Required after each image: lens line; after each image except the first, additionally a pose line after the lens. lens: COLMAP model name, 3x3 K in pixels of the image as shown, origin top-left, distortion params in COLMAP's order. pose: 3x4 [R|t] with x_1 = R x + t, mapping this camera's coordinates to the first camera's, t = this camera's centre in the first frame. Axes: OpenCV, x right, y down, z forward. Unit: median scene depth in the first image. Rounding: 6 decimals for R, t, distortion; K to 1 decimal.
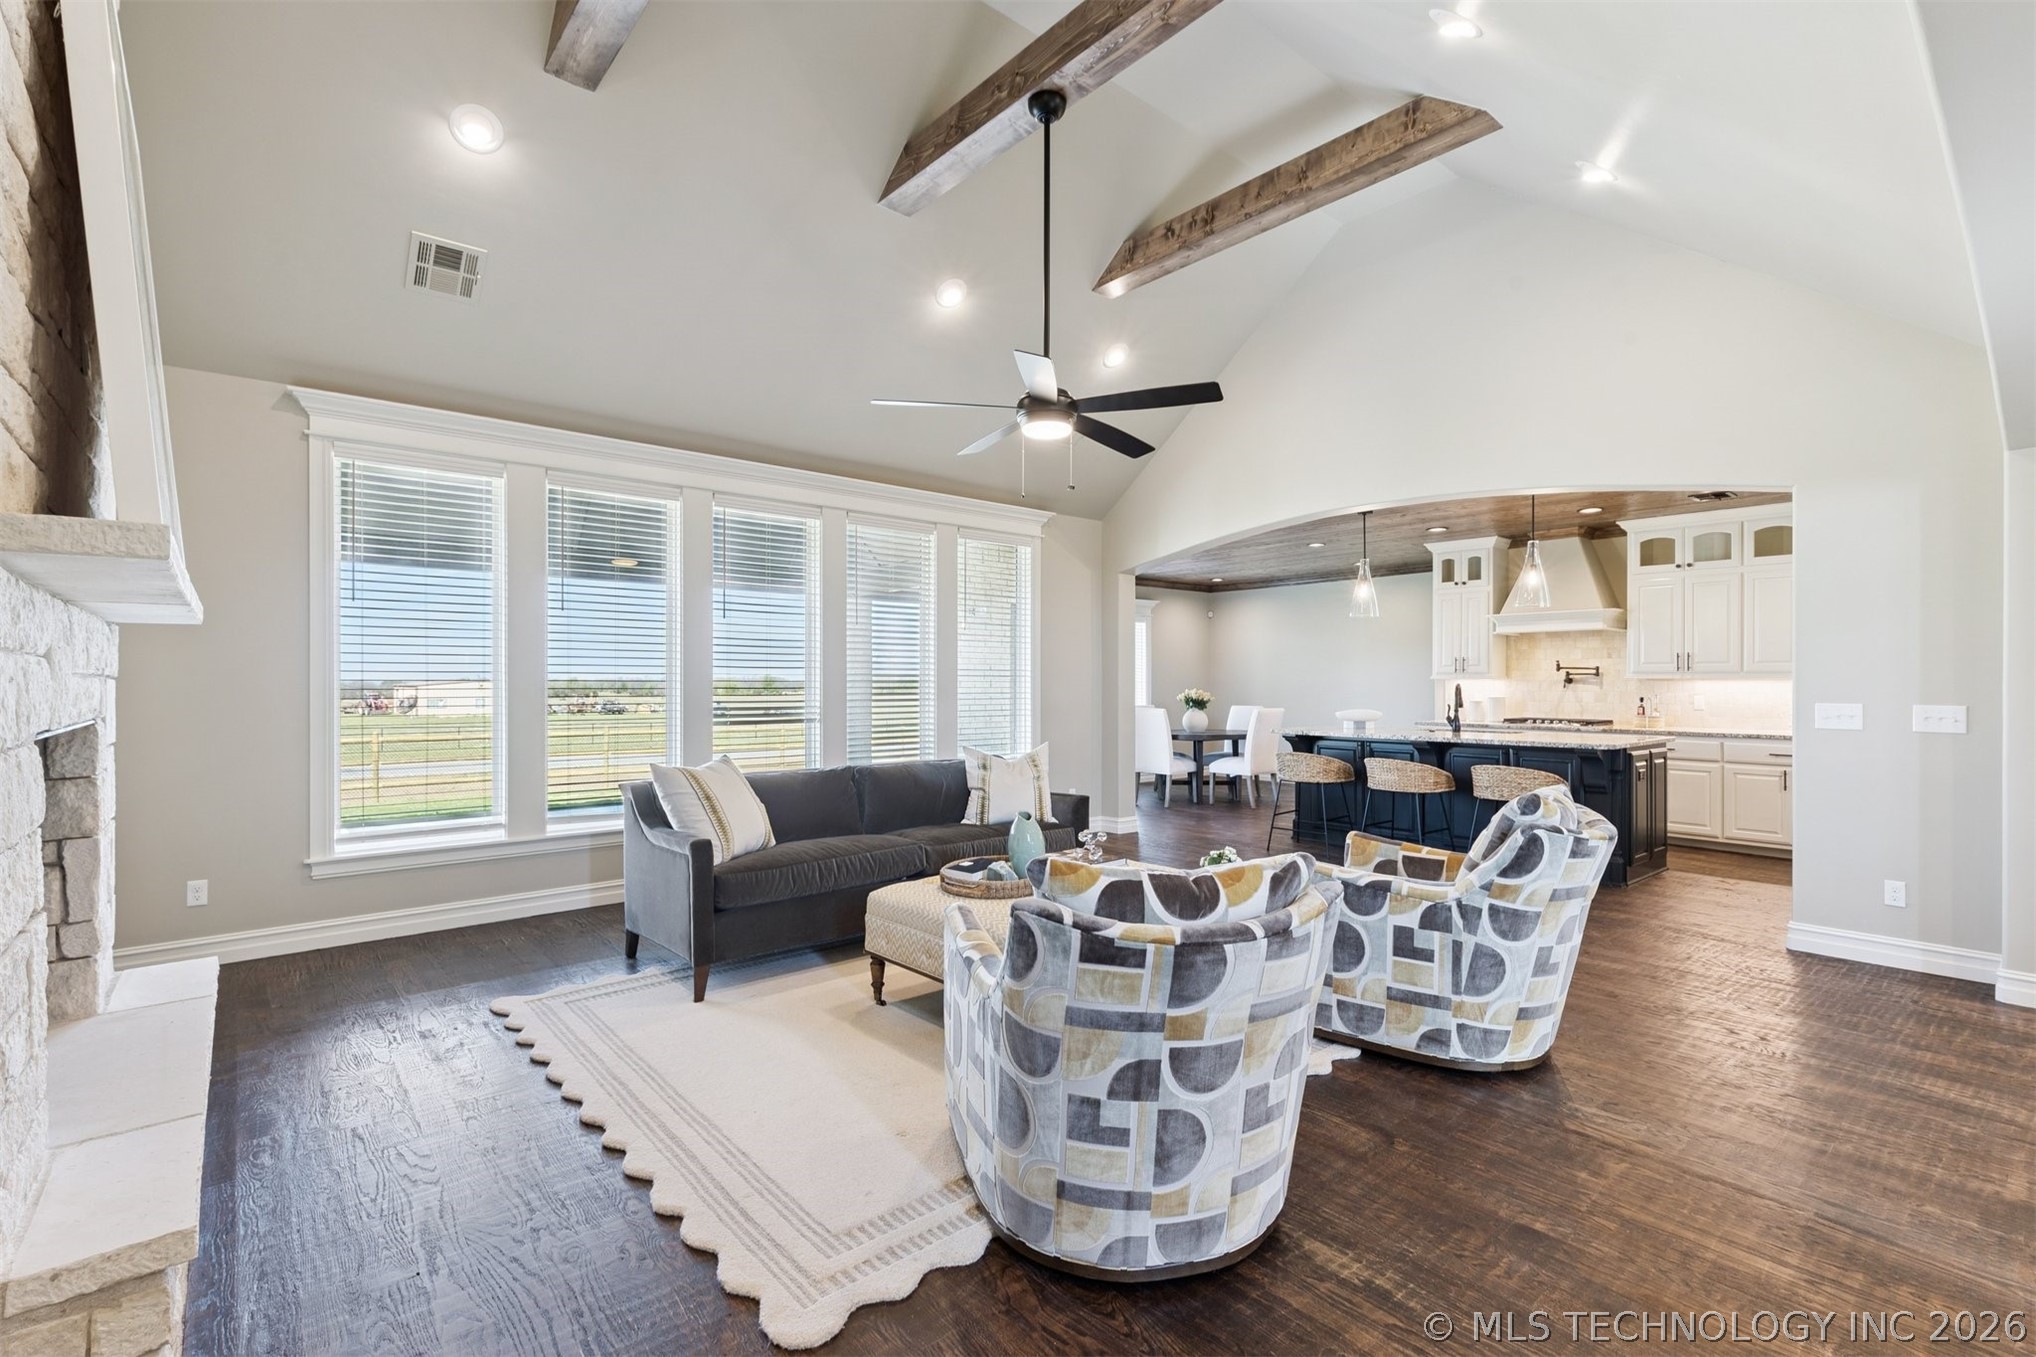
lens RADIAL K [[917.6, 0, 1019.3], [0, 917.6, 678.6], [0, 0, 1]] dist [0.004765, -0.002043]
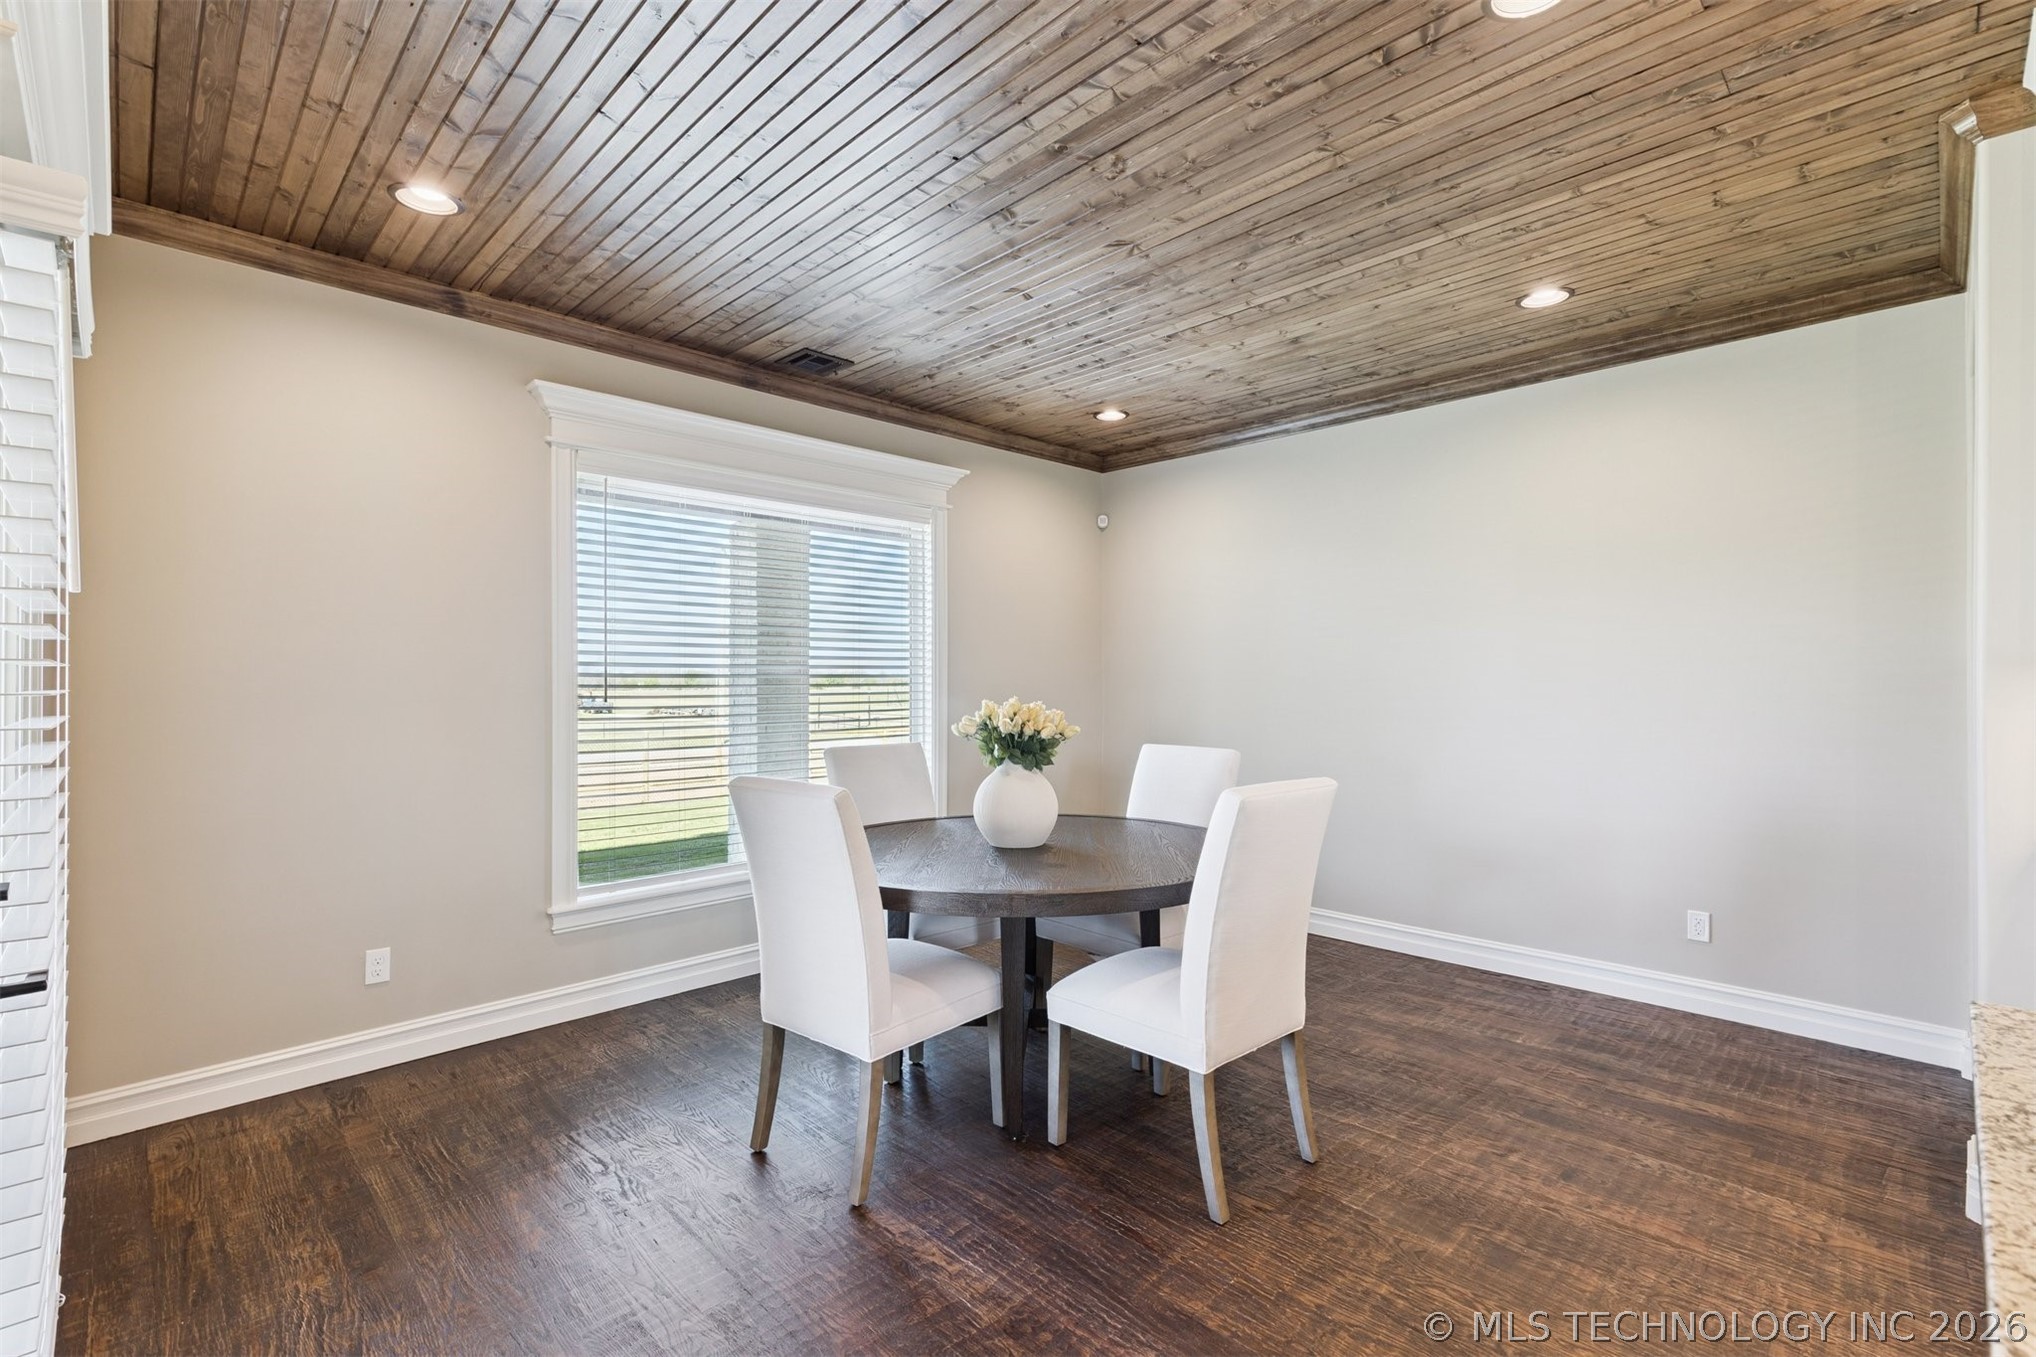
lens RADIAL K [[917.6, 0, 1017.3], [0, 917.6, 677.1], [0, 0, 1]] dist [0.004765, -0.002043]
pose [[0.997668, 0.000866, 0.068246, 0.218221], [-0.001140, 0.999991, 0.003972, 0.004013], [-0.068242, -0.004040, 0.997661, 0.893495]]
